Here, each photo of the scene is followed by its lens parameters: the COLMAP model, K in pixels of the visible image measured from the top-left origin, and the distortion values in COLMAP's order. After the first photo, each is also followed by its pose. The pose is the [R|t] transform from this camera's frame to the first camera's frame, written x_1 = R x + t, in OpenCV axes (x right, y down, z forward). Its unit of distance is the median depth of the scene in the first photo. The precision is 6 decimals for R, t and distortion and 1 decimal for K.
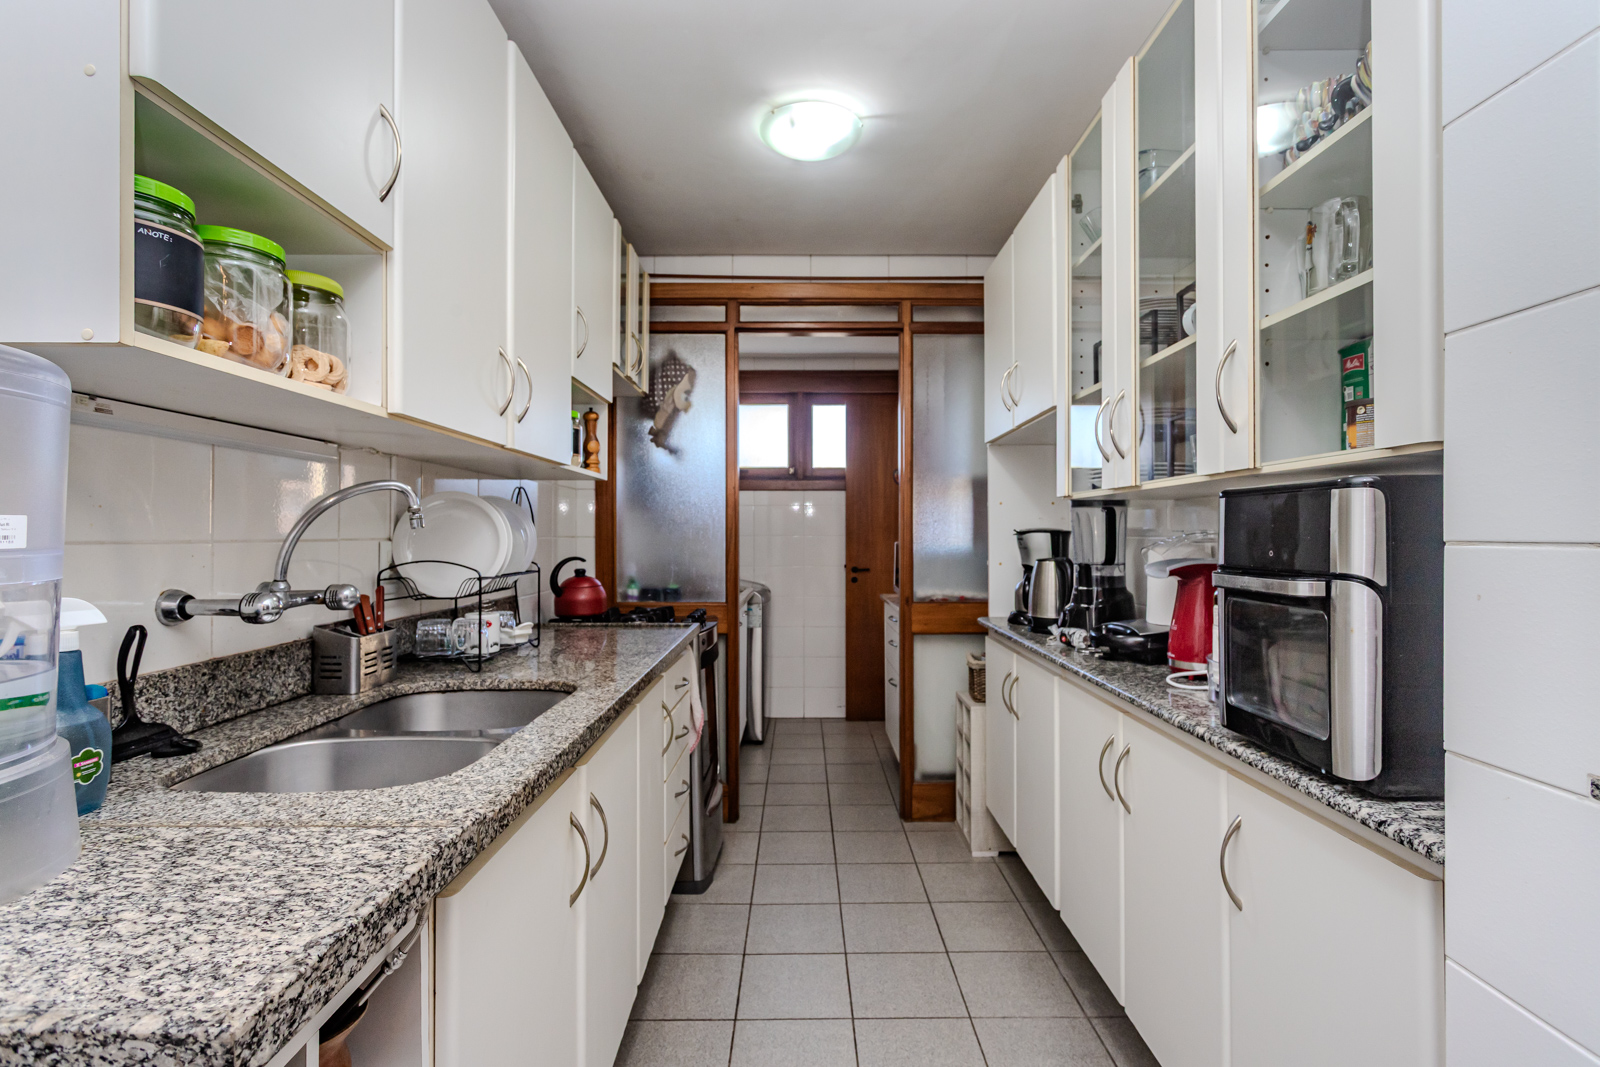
lens RADIAL K [[759.0, 0, 807.9], [0, 759.0, 533.4], [0, 0, 1]] dist [0.001074, 0.002959]
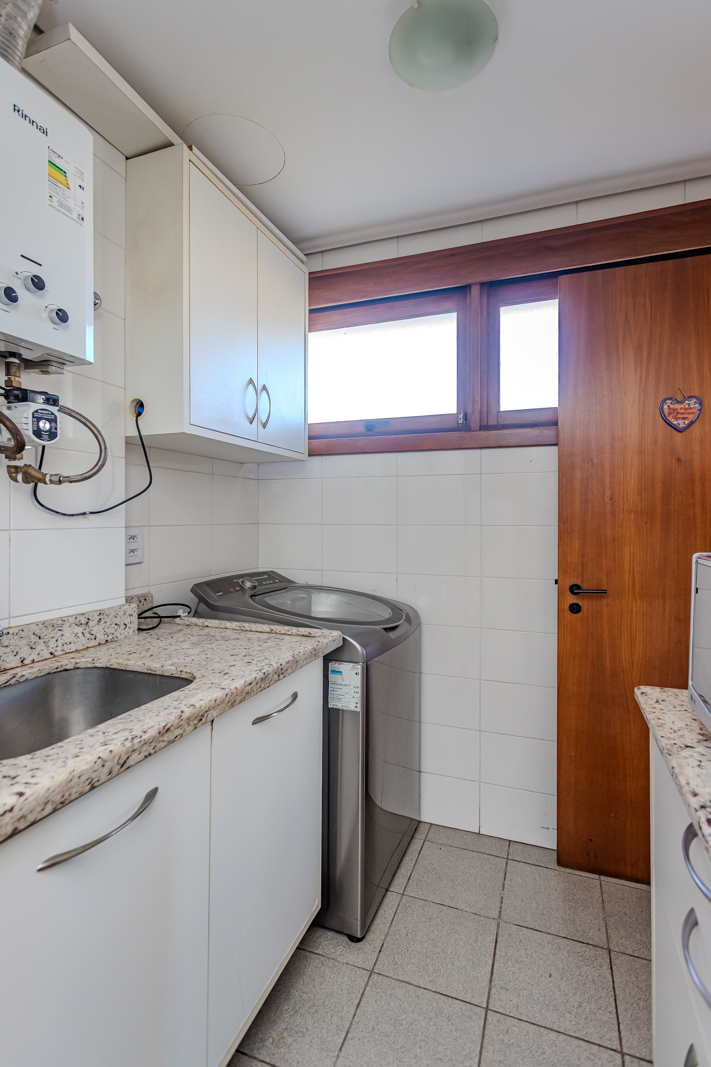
lens RADIAL K [[506.1, 0, 348.9], [0, 506.1, 527.7], [0, 0, 1]] dist [0.001074, 0.002959]
pose [[0.929211, 0.007600, -0.369471, 0.044108], [-0.008225, 0.999966, -0.000116, 0.004617], [0.369457, 0.003146, 0.929242, 0.596994]]
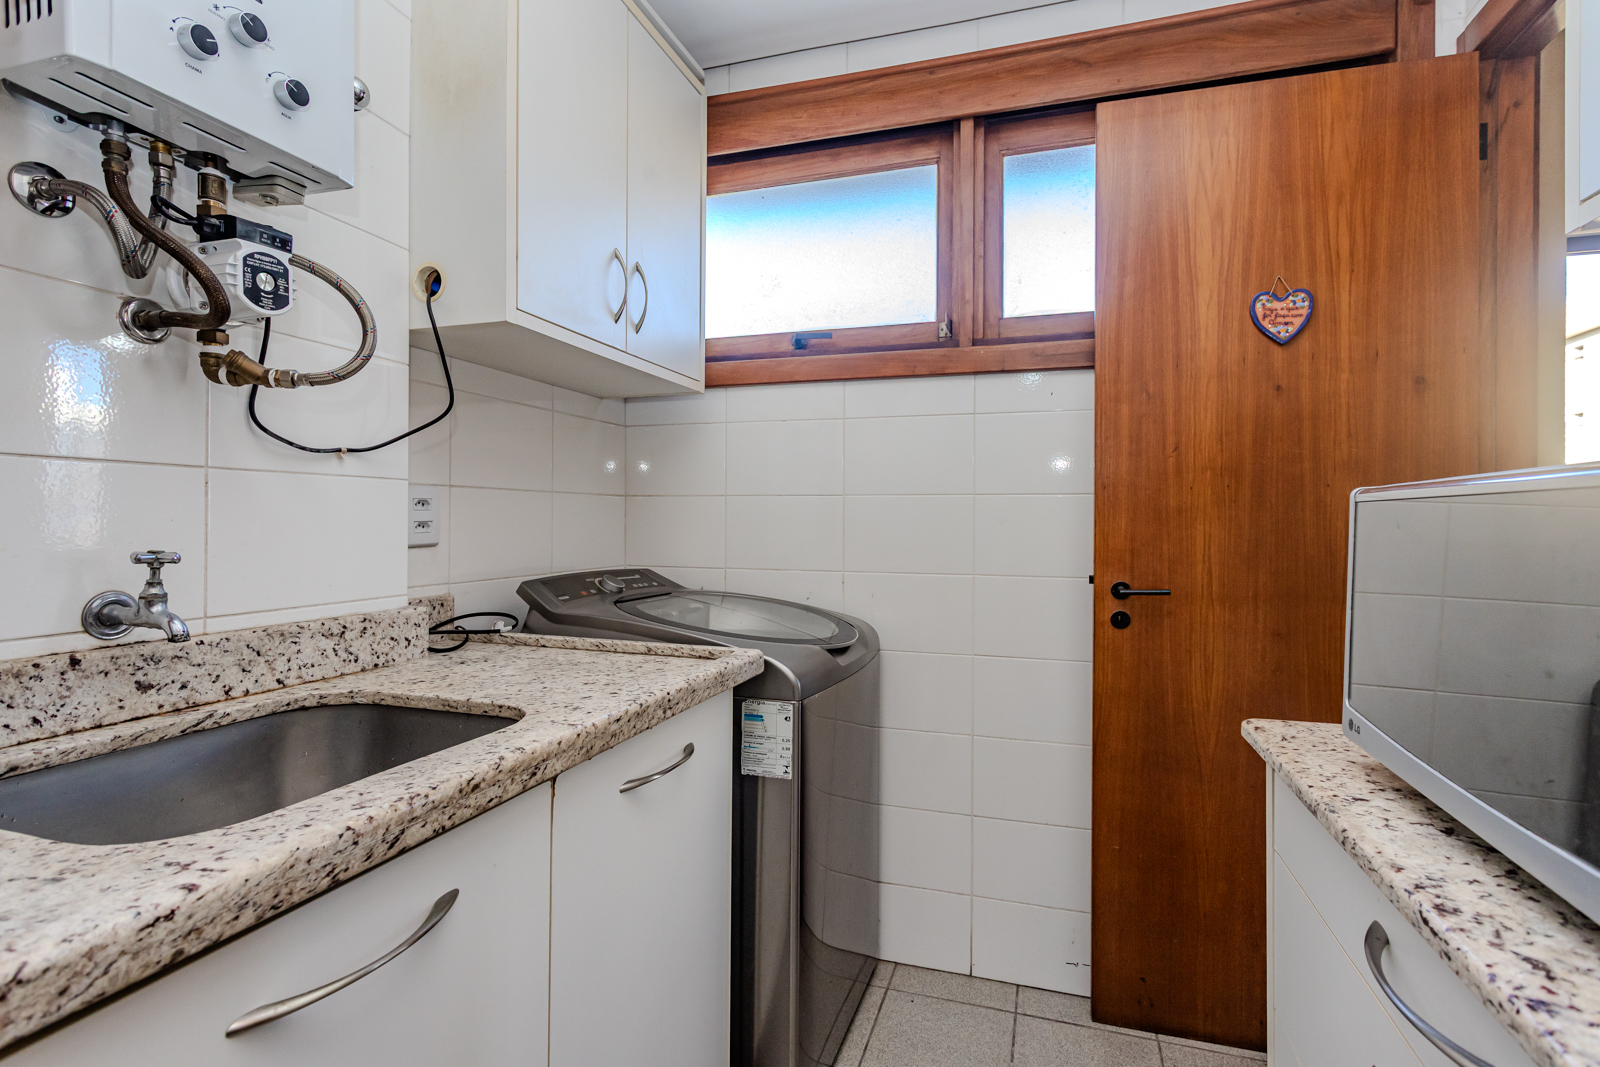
lens RADIAL K [[759.0, 0, 794.4], [0, 759.0, 518.9], [0, 0, 1]] dist [0.001074, 0.002959]
pose [[0.945523, 0.005172, -0.325514, 0.032667], [-0.009590, 0.999882, -0.011969, 0.019733], [0.325414, 0.014439, 0.945461, 0.611156]]
